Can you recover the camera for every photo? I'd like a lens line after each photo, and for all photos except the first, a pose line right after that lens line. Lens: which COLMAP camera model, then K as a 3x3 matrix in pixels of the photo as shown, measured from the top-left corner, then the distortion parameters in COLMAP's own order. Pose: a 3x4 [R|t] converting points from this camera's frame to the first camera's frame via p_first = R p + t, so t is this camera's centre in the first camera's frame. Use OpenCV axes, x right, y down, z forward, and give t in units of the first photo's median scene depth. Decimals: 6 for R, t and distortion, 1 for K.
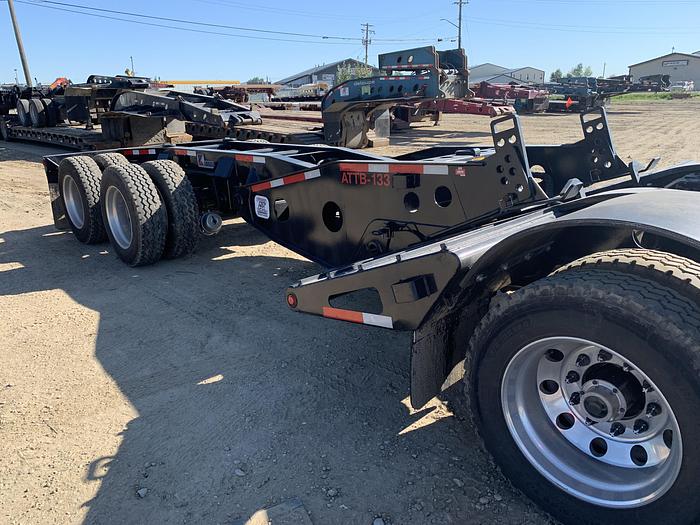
lens RADIAL K [[542.2, 0, 350.0], [0, 542.2, 262.5], [0, 0, 1]] dist [0.020555, -0.000878]
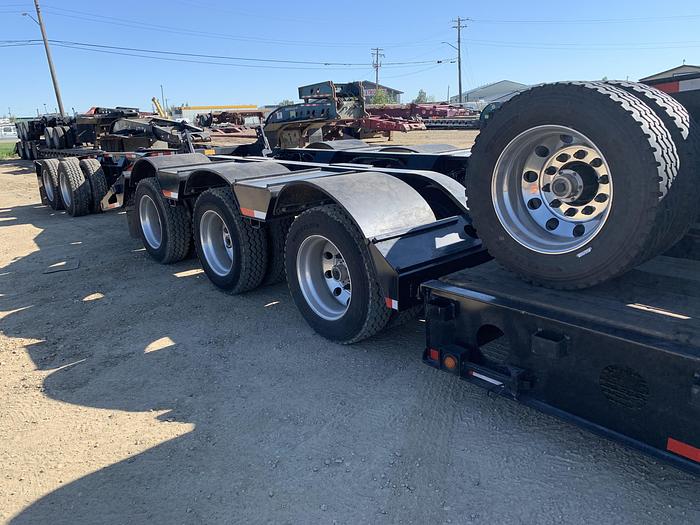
lens RADIAL K [[542.2, 0, 350.0], [0, 542.2, 262.5], [0, 0, 1]] dist [0.020555, -0.000878]
pose [[0.998139, -0.009821, -0.060179, 0.233728], [0.007807, 0.999404, -0.033622, 0.084371], [0.060473, 0.033089, 0.997621, -0.281539]]
